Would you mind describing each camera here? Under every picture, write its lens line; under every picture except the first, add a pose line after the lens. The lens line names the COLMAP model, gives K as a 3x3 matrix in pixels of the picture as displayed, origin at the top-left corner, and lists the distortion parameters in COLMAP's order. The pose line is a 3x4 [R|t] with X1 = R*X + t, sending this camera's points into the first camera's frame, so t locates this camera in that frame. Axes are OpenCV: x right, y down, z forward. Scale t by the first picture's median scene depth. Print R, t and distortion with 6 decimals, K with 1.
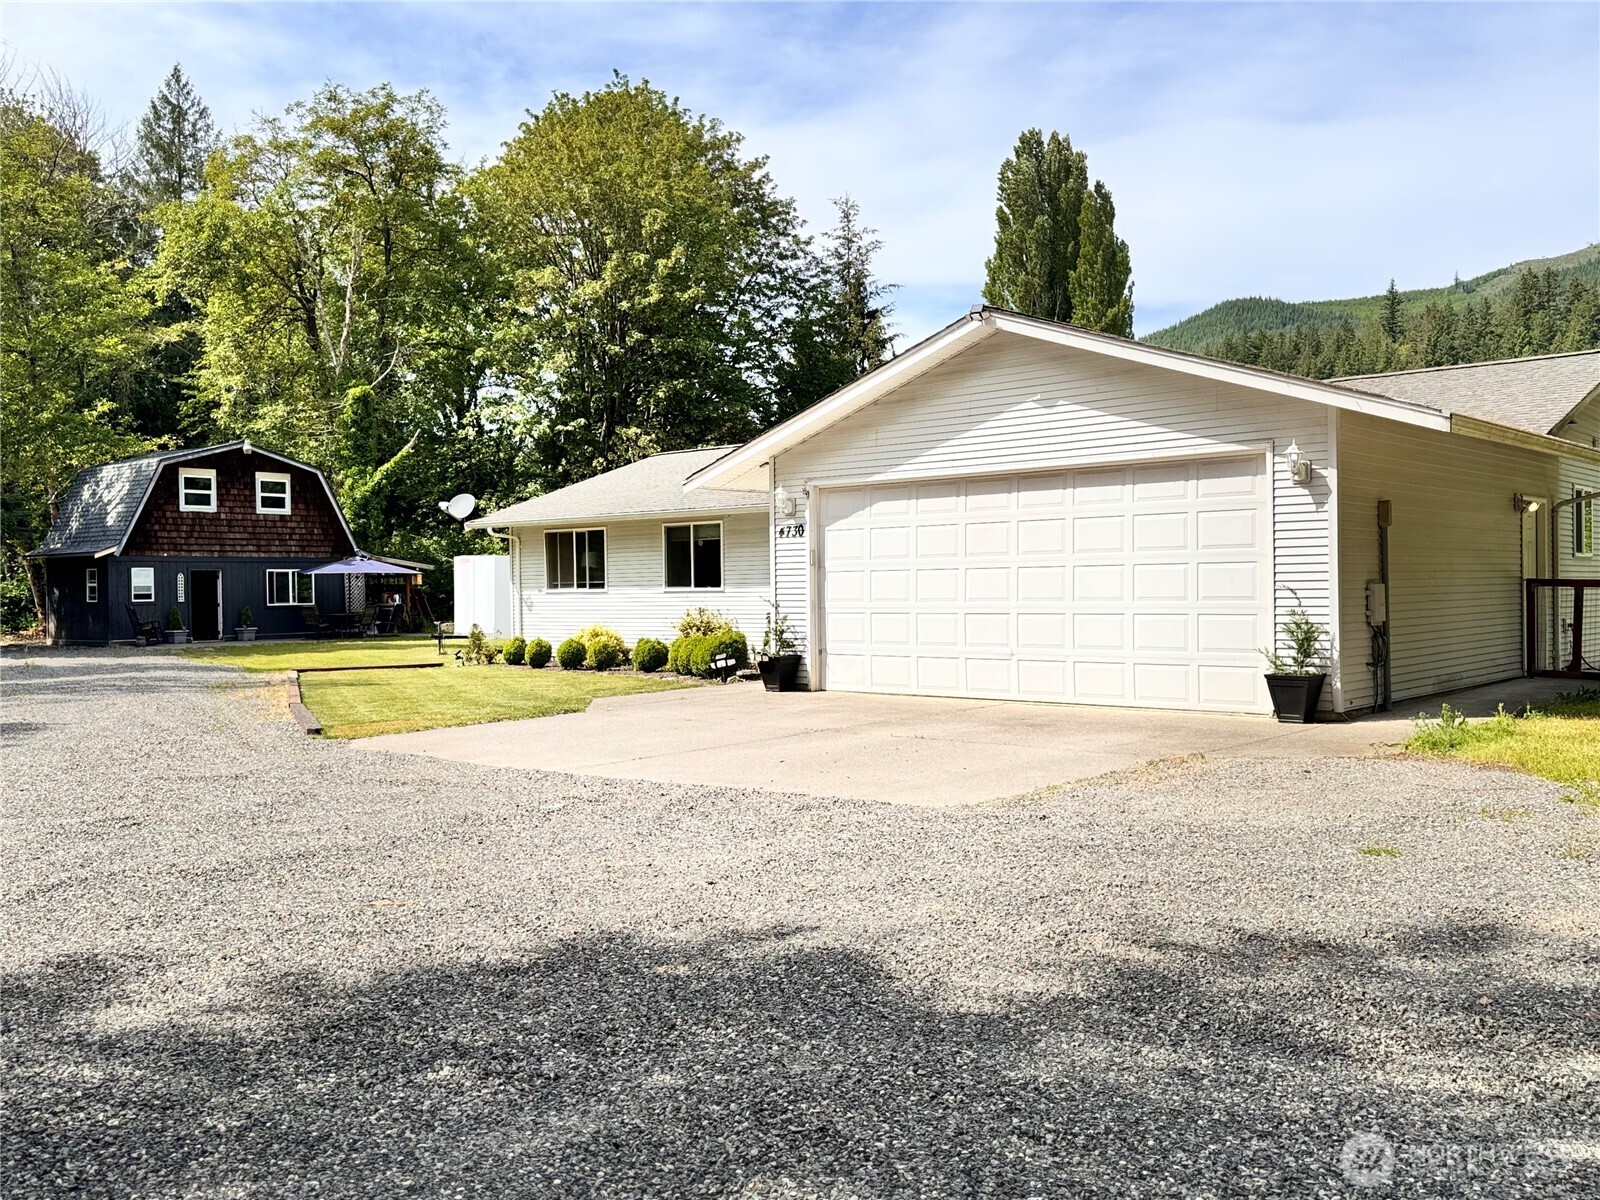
lens RADIAL K [[1421.2, 0, 805.0], [0, 1421.2, 588.4], [0, 0, 1]] dist [0.033306, -0.022372]
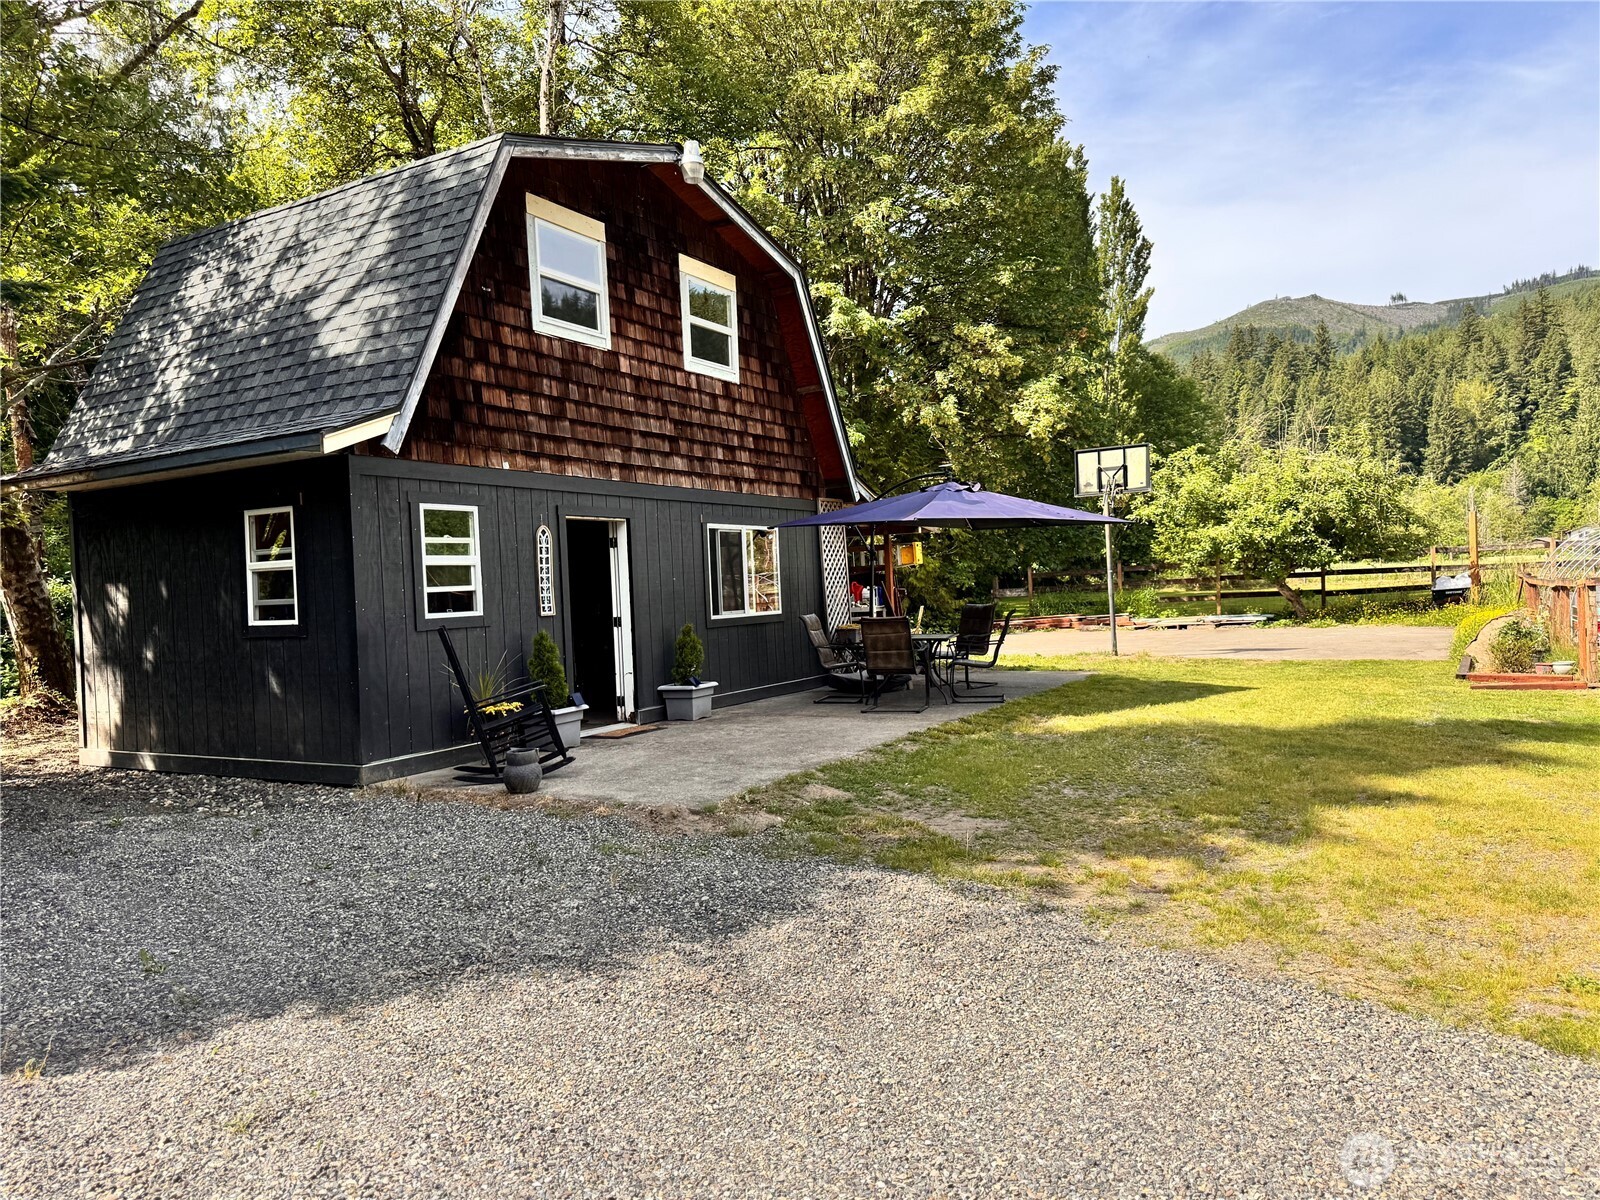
lens RADIAL K [[1131.3, 0, 797.3], [0, 1131.3, 606.5], [0, 0, 1]] dist [0.037028, -0.029398]
pose [[0.988021, -0.030529, 0.151272, -0.408048], [0.028919, 0.999499, 0.012833, 0.005463], [-0.151588, -0.008304, 0.988409, 0.720326]]
